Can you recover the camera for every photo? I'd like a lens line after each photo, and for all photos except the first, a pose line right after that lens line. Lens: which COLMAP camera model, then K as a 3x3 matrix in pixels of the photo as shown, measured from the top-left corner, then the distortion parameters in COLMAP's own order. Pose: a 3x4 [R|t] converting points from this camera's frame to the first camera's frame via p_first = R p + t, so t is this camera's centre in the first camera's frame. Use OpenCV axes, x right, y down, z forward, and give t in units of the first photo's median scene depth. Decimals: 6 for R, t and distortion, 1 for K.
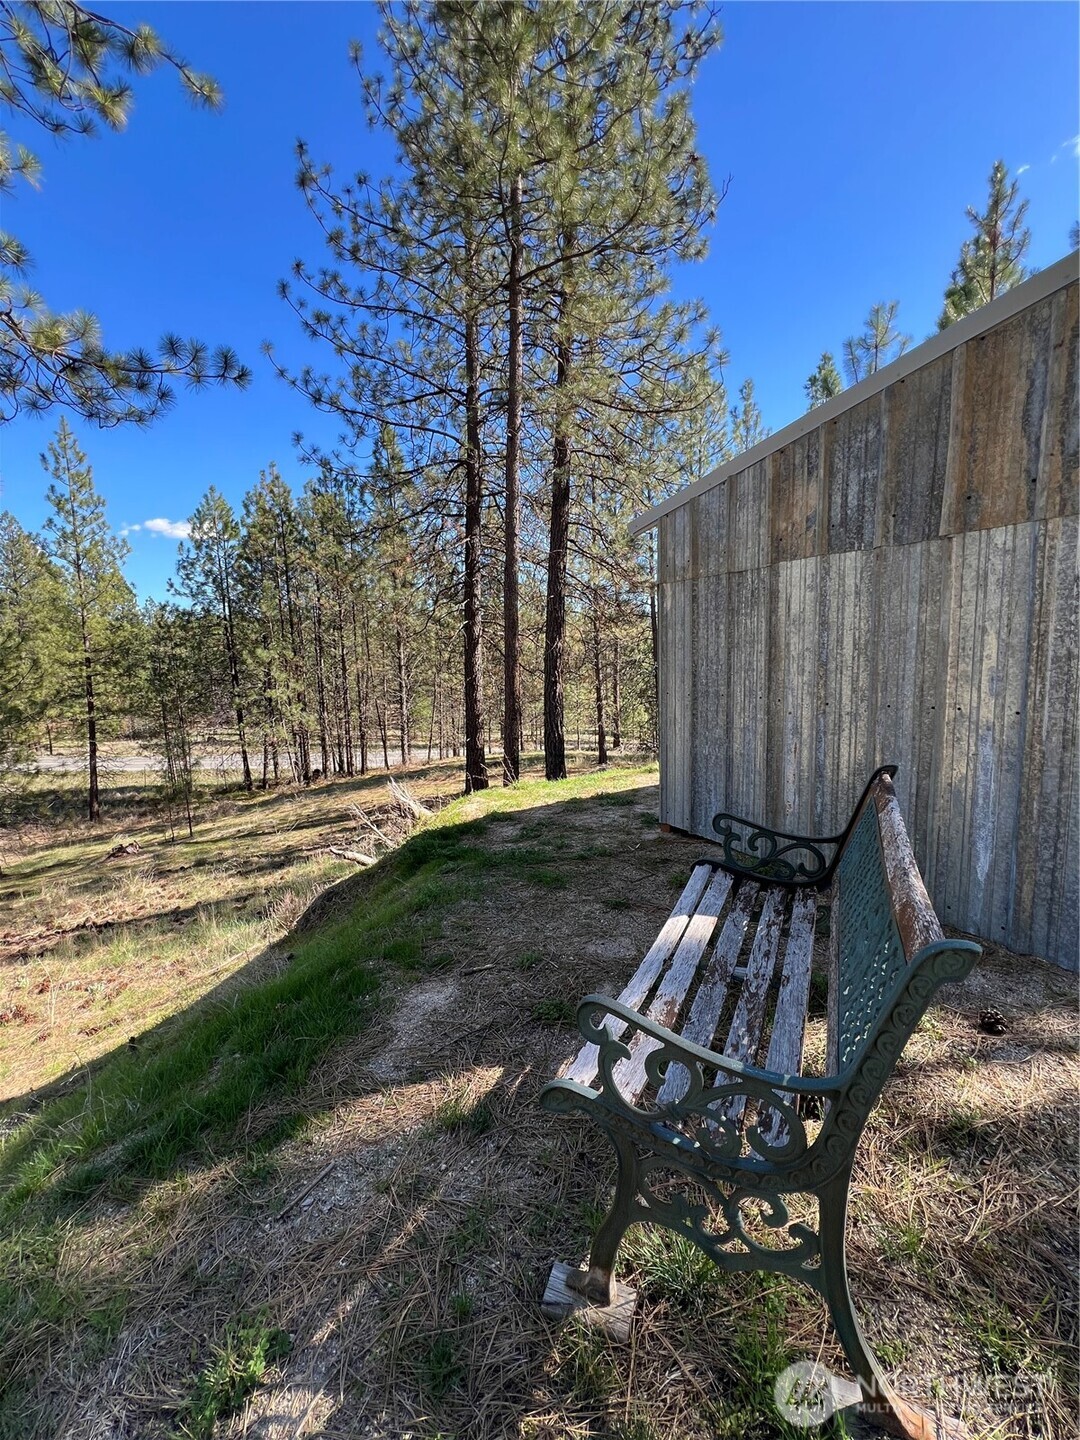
lens RADIAL K [[578.3, 0, 542.2], [0, 578.3, 718.7], [0, 0, 1]] dist [-0.001699, 0.000337]
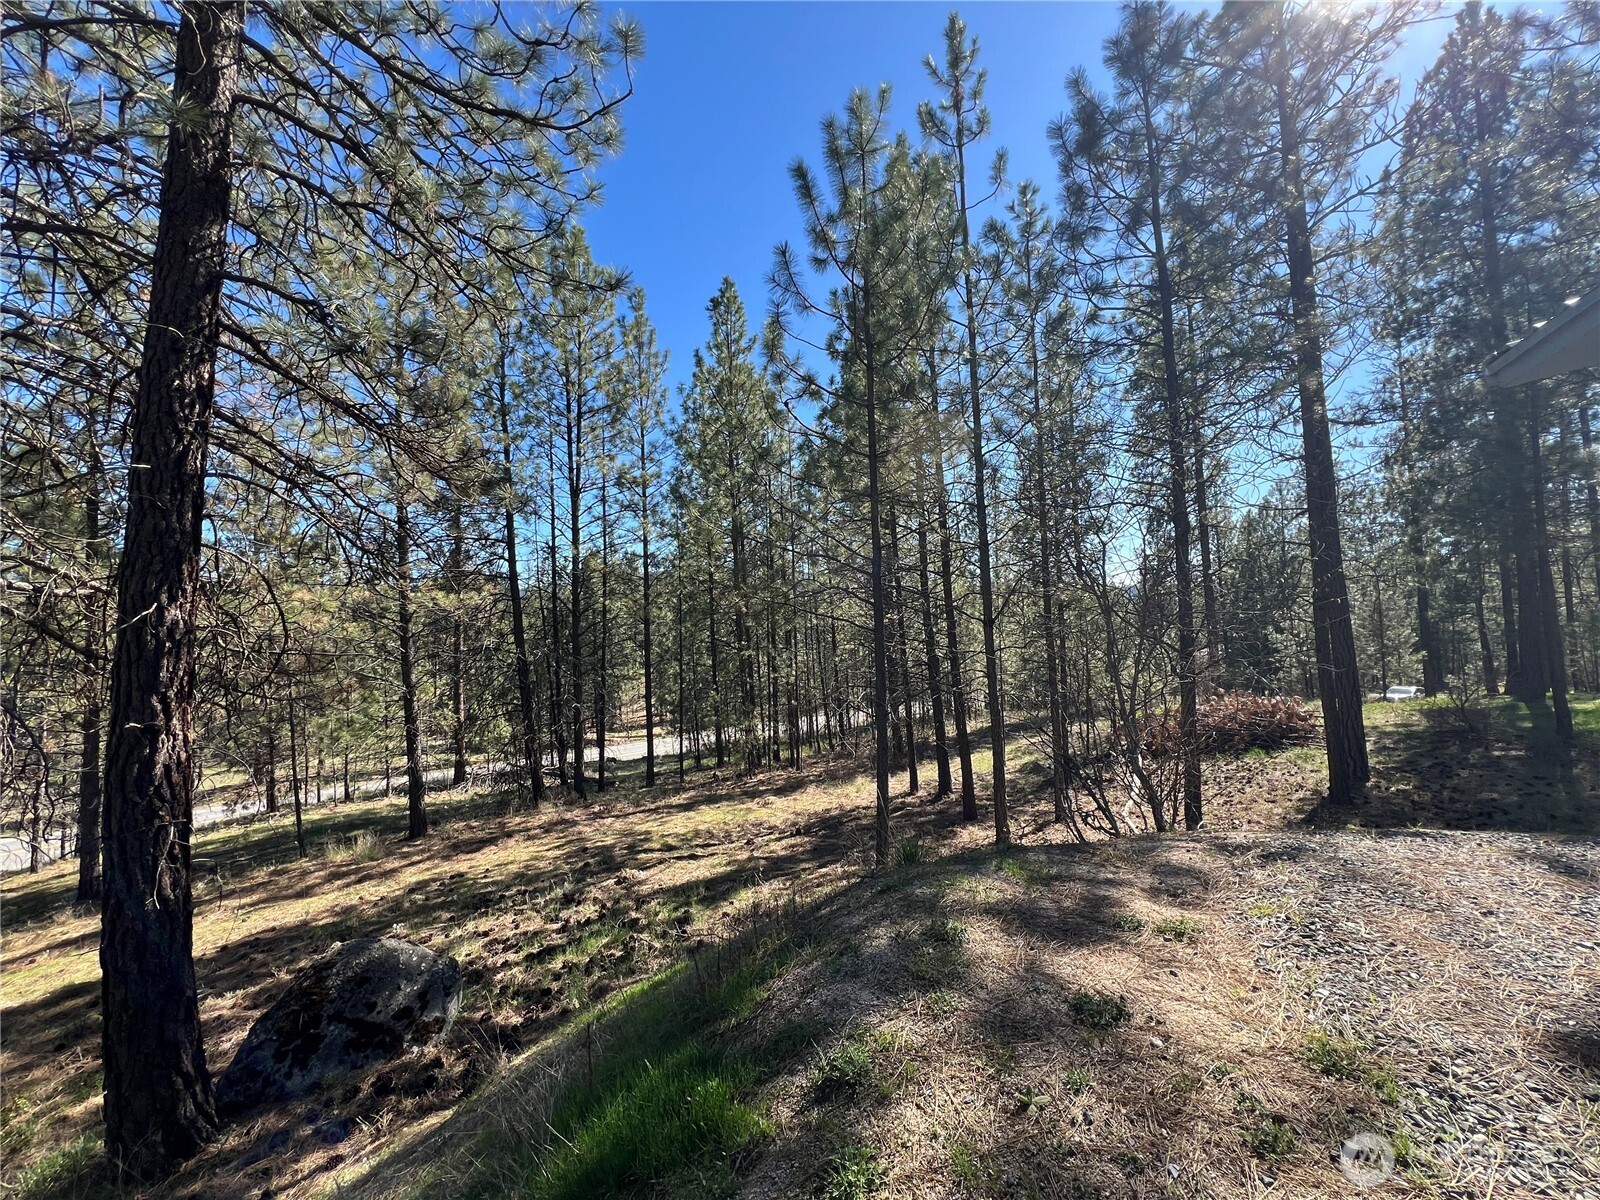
lens RADIAL K [[627.7, 0, 794.3], [0, 627.7, 596.4], [0, 0, 1]] dist [0.000552, 0.000294]
pose [[0.829372, 0.011610, 0.558576, 0.085081], [0.084839, 0.985573, -0.146453, -0.039282], [-0.552218, 0.168853, 0.816422, 0.358362]]
